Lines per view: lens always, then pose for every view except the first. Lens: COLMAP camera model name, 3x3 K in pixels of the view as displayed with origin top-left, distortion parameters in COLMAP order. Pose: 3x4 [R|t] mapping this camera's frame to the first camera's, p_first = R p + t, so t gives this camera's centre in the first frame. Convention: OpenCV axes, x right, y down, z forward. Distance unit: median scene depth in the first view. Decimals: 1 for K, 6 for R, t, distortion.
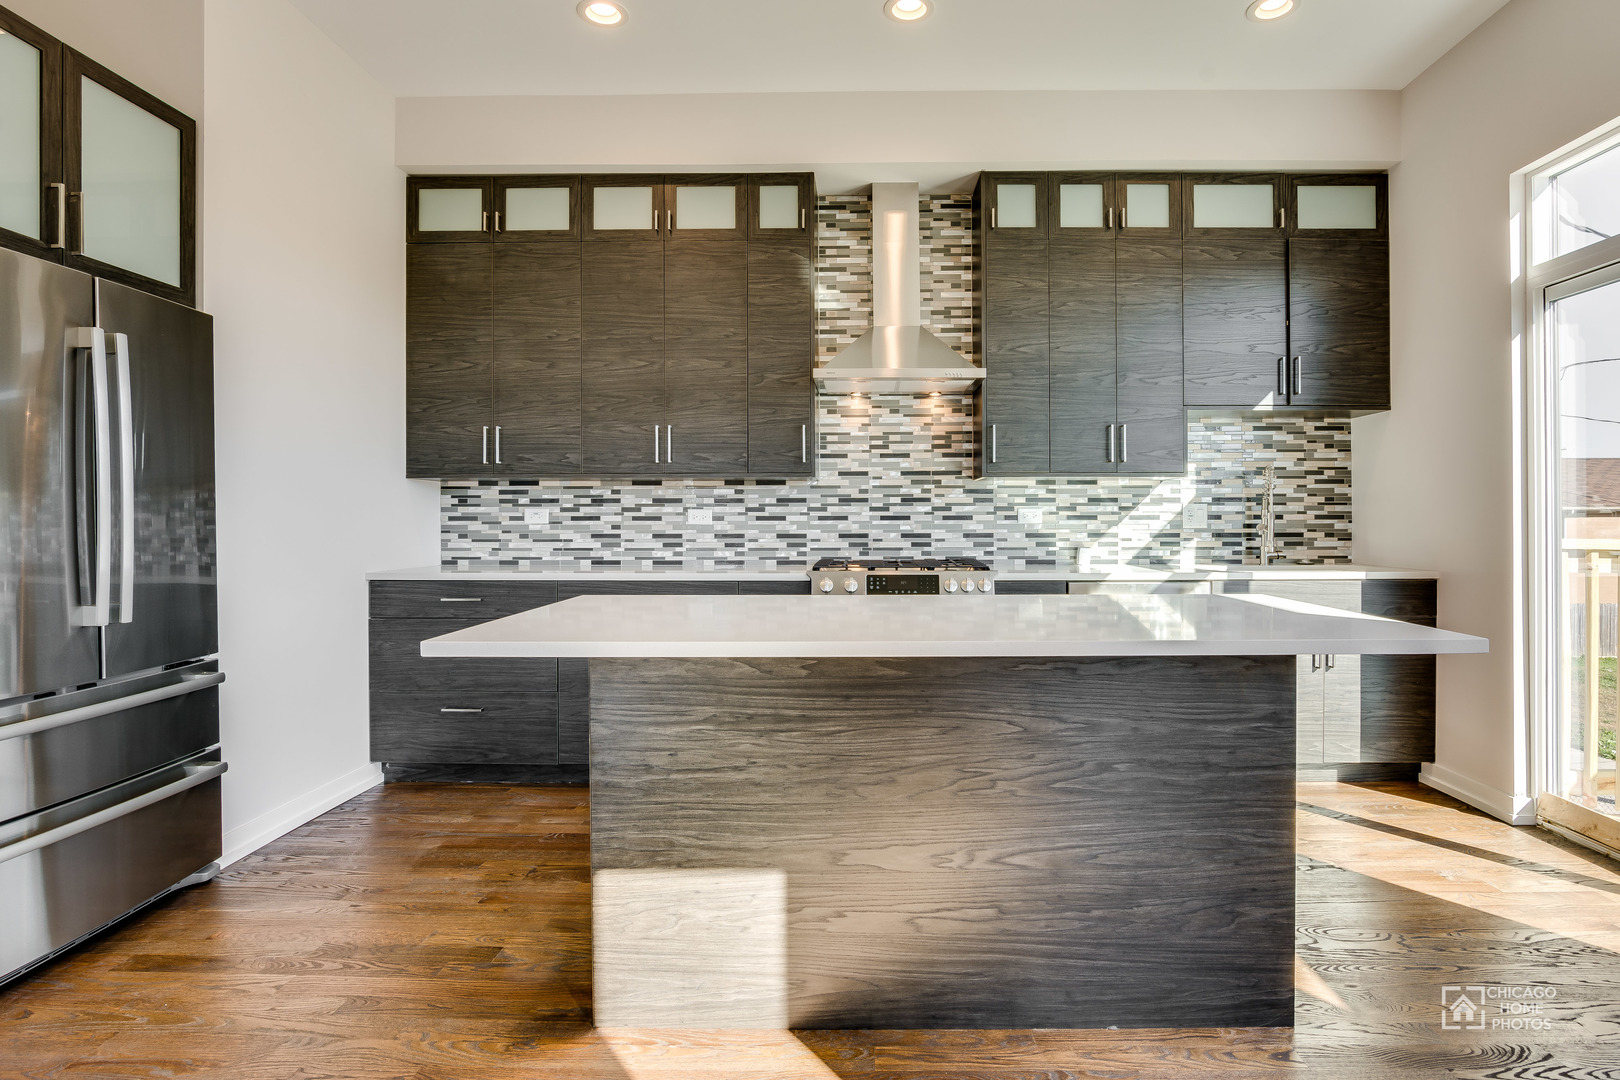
lens RADIAL K [[848.7, 0, 811.7], [0, 848.7, 526.2], [0, 0, 1]] dist [-0.014466, -0.001006]
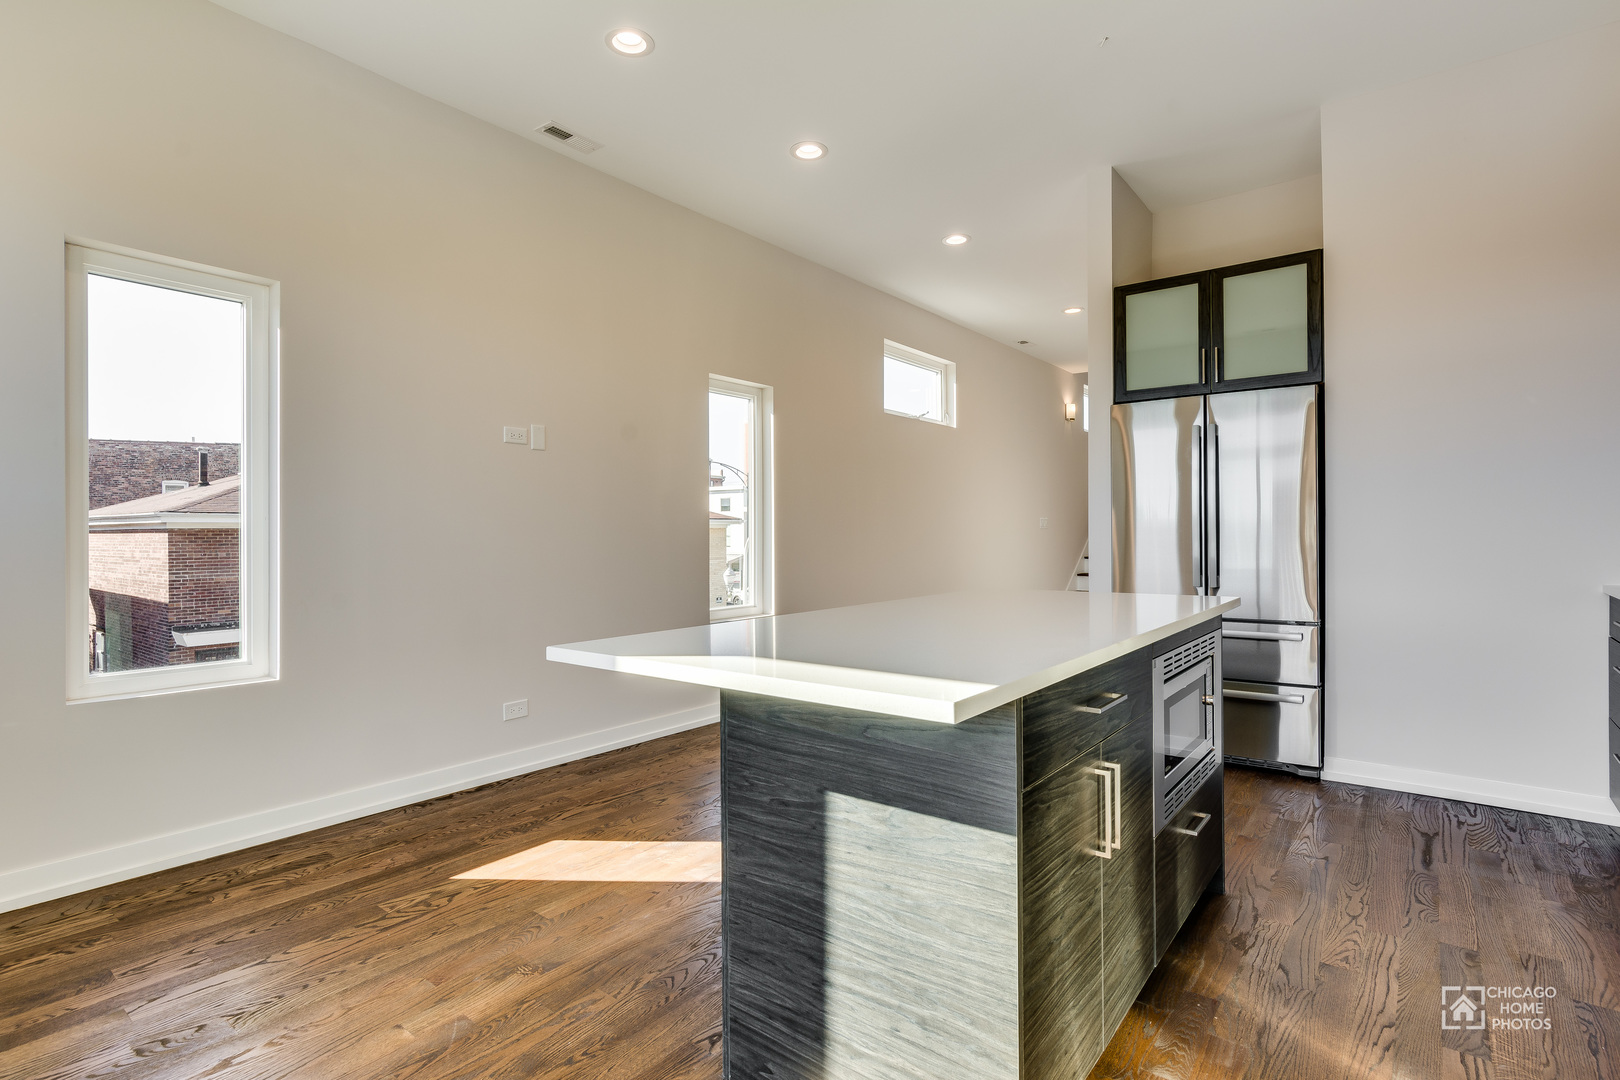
lens RADIAL K [[799.2, 0, 805.9], [0, 799.2, 526.1], [0, 0, 1]] dist [-0.001134, 0.000325]
pose [[-0.609767, 0.002596, -0.792577, 0.575297], [-0.000180, 0.999994, 0.003414, -0.010467], [0.792581, 0.002225, -0.609762, 0.748943]]
